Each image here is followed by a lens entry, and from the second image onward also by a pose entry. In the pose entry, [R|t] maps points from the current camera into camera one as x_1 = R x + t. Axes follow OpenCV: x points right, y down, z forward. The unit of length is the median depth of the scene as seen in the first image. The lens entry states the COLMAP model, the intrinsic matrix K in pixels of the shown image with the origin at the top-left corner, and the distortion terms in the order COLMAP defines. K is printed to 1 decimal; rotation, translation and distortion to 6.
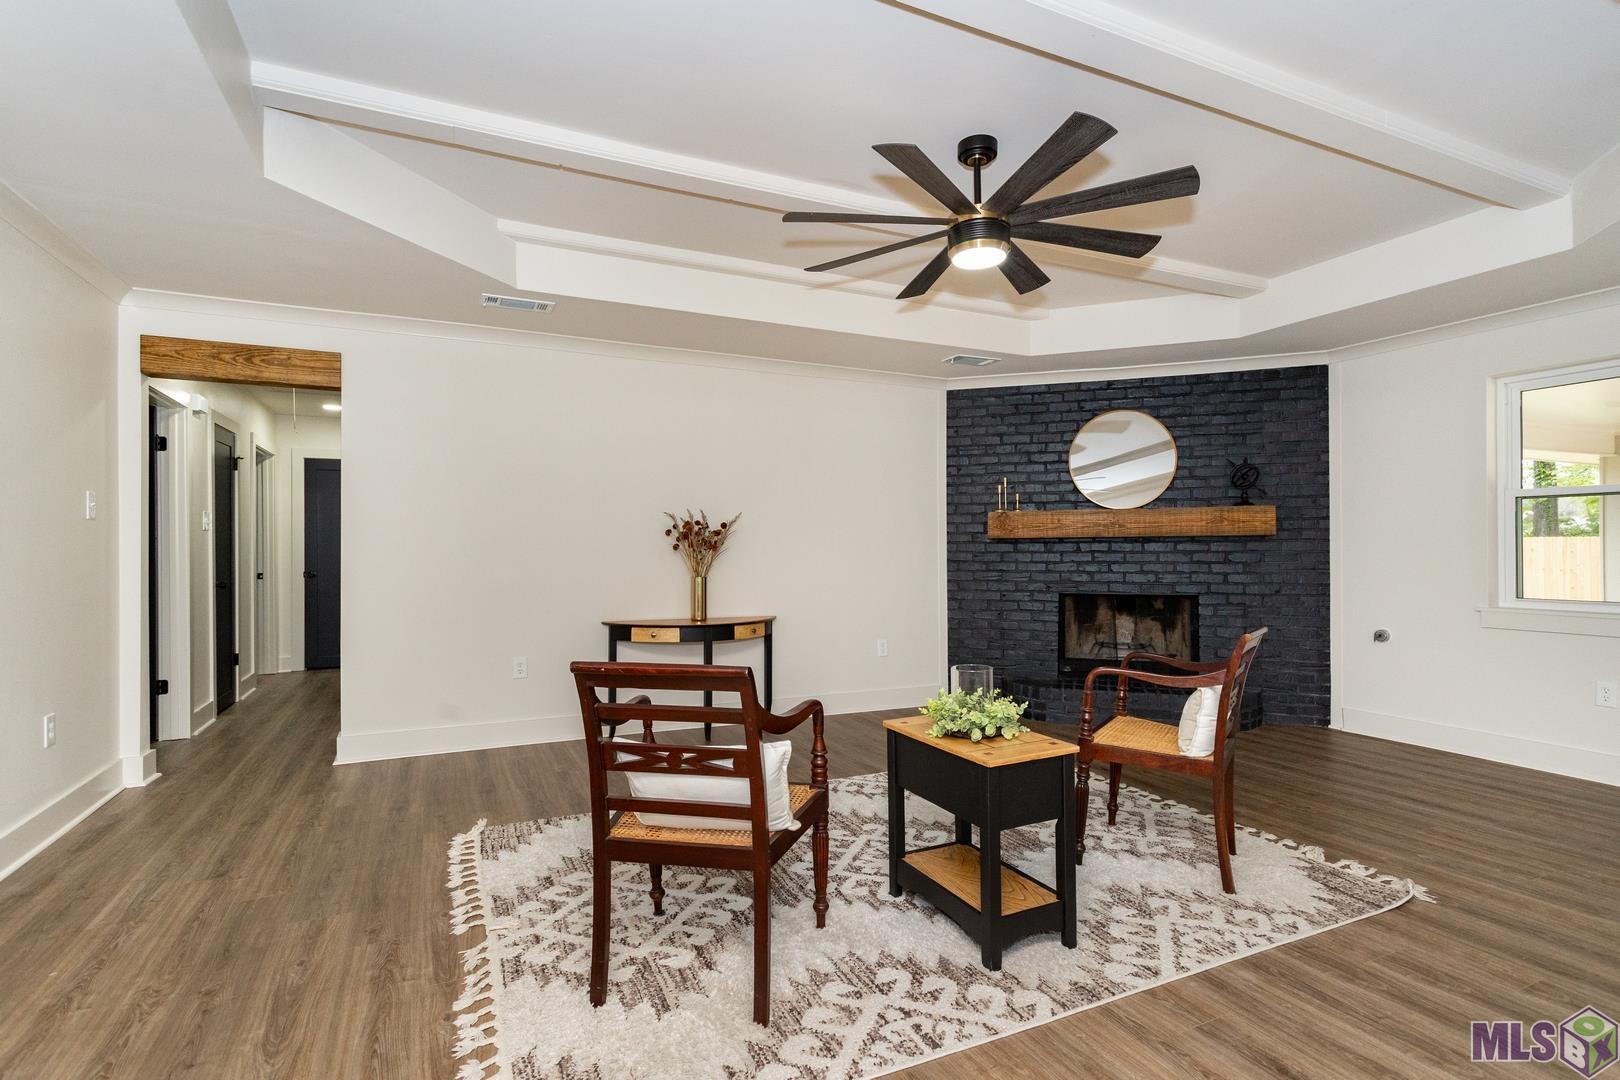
lens RADIAL K [[789.4, 0, 787.3], [0, 789.4, 548.4], [0, 0, 1]] dist [0.002514, 0.002144]
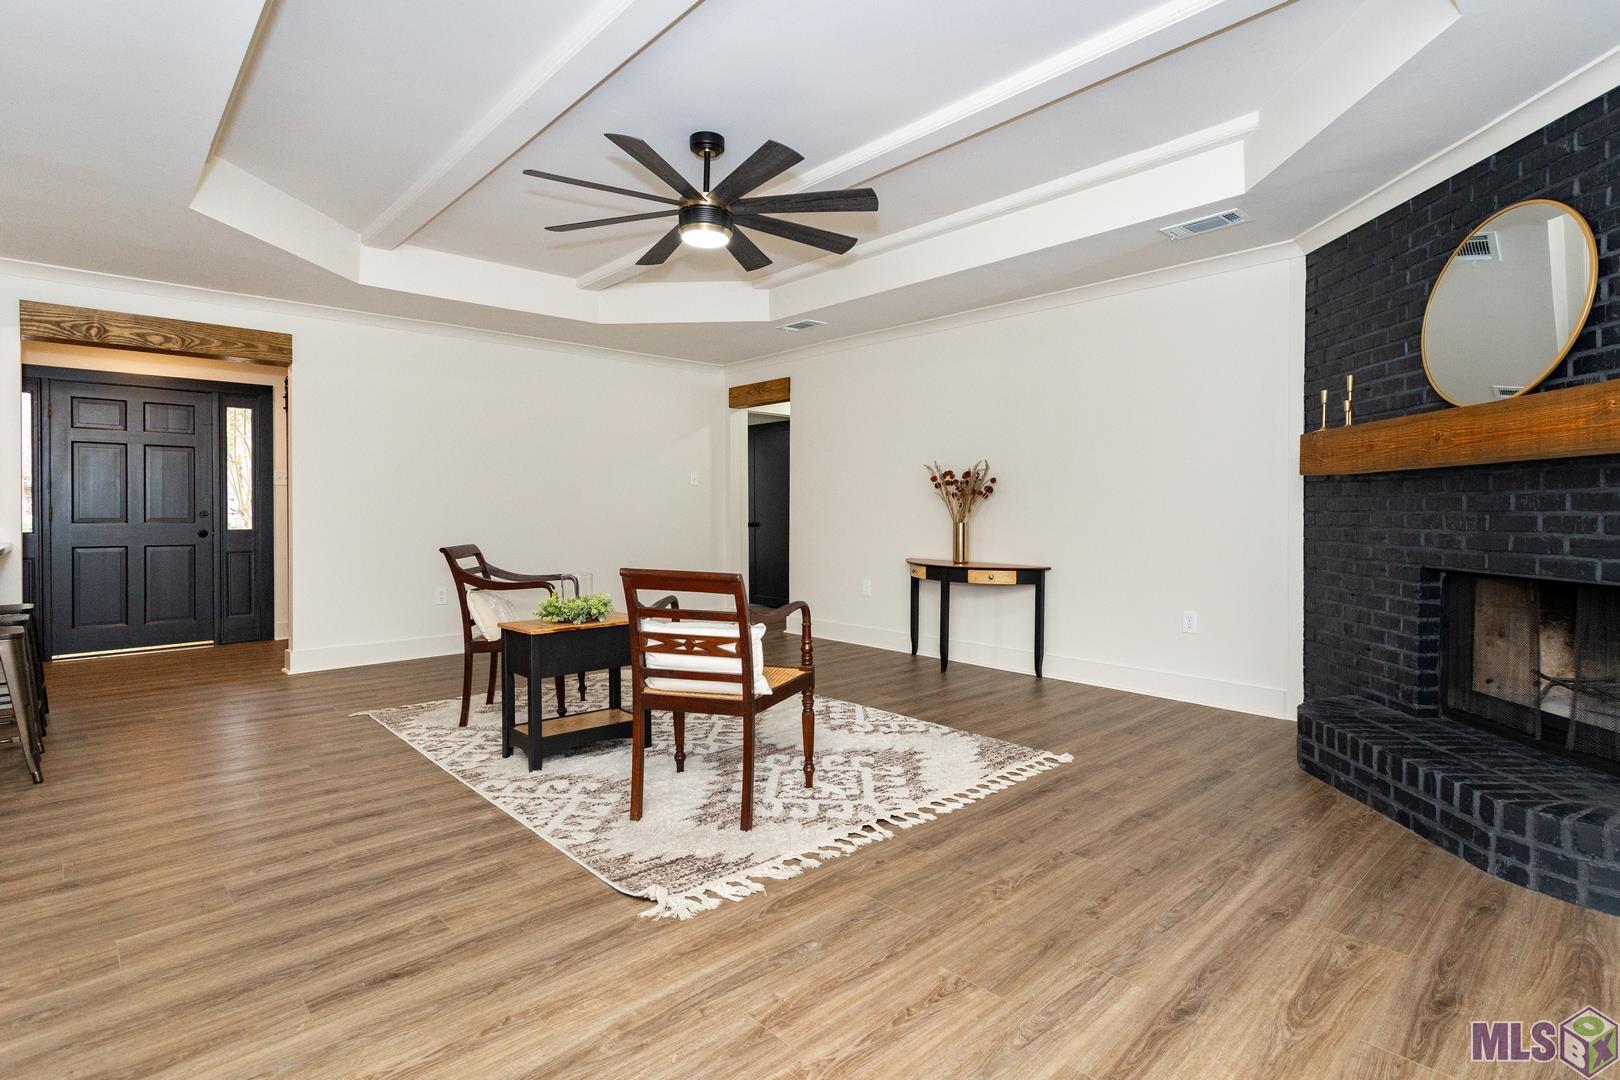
lens RADIAL K [[789.4, 0, 804.6], [0, 789.4, 510.7], [0, 0, 1]] dist [0.002514, 0.002144]
pose [[0.311351, 0.000926, -0.950295, 1.132132], [0.000058, 1.000000, 0.000993, 0.026926], [0.950295, -0.000365, 0.311351, 0.634067]]
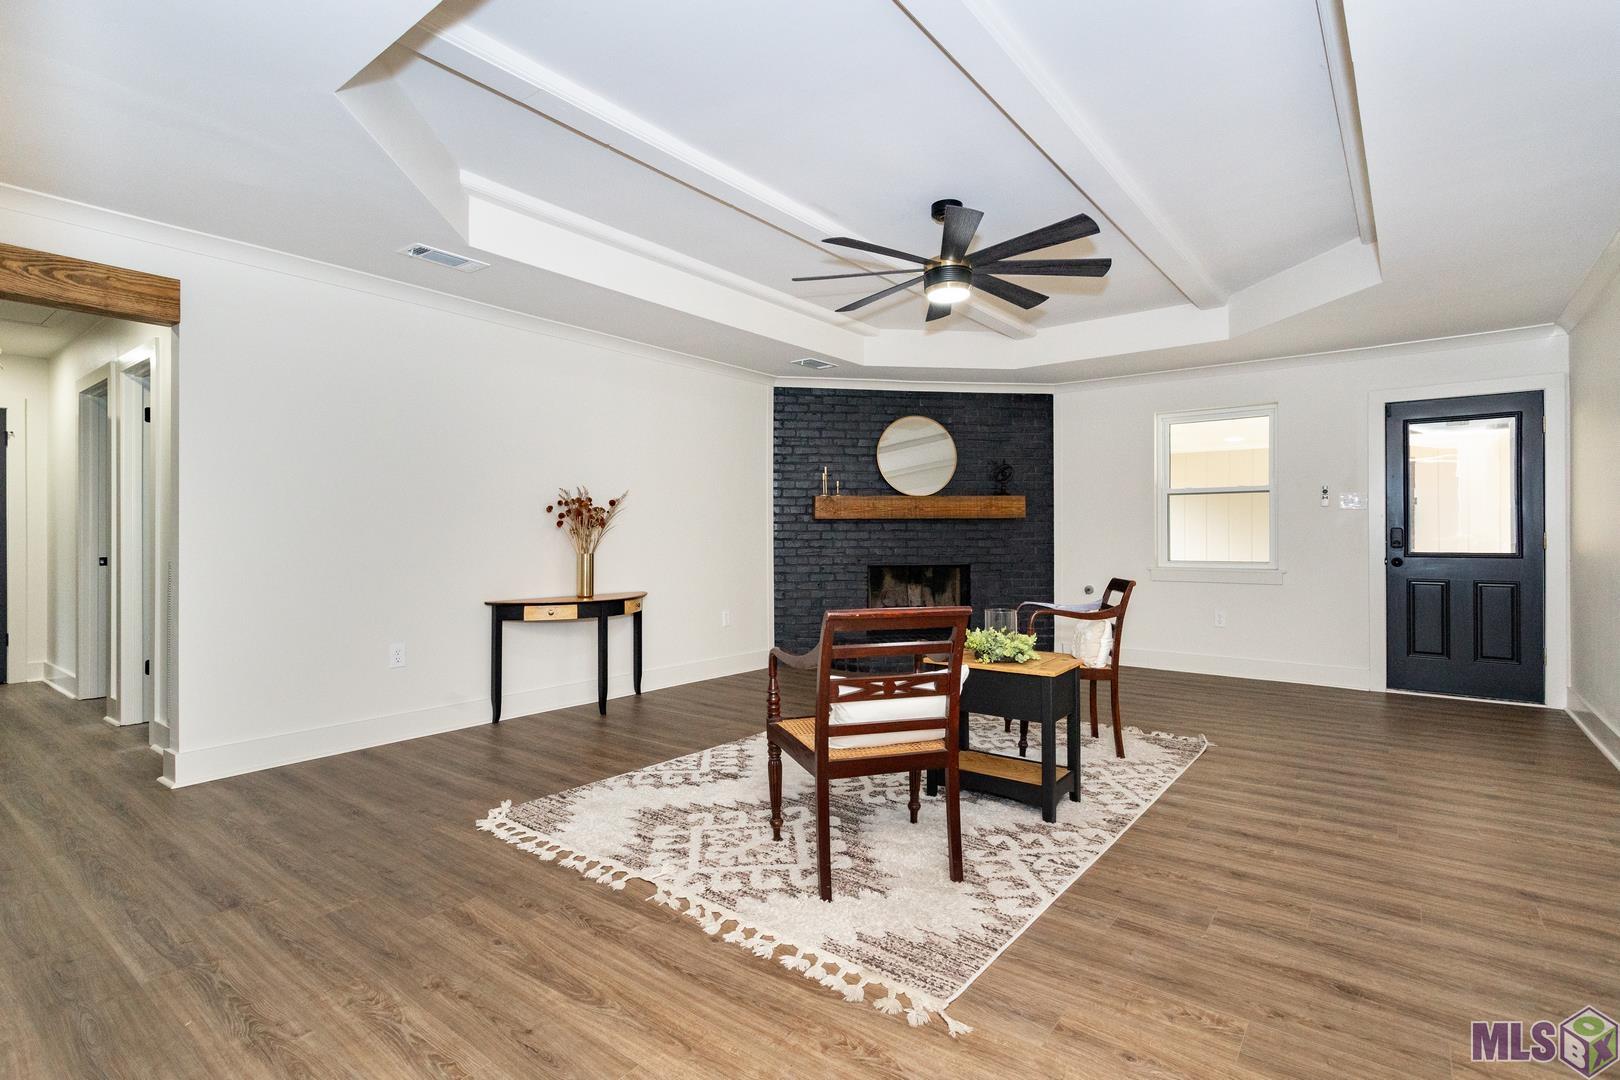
lens RADIAL K [[789.4, 0, 797.4], [0, 789.4, 535.8], [0, 0, 1]] dist [0.002514, 0.002144]
pose [[0.887941, 0.000251, 0.459957, -0.458486], [-0.001022, 0.999998, 0.001429, 0.016235], [-0.459956, -0.001739, 0.887940, -0.015294]]
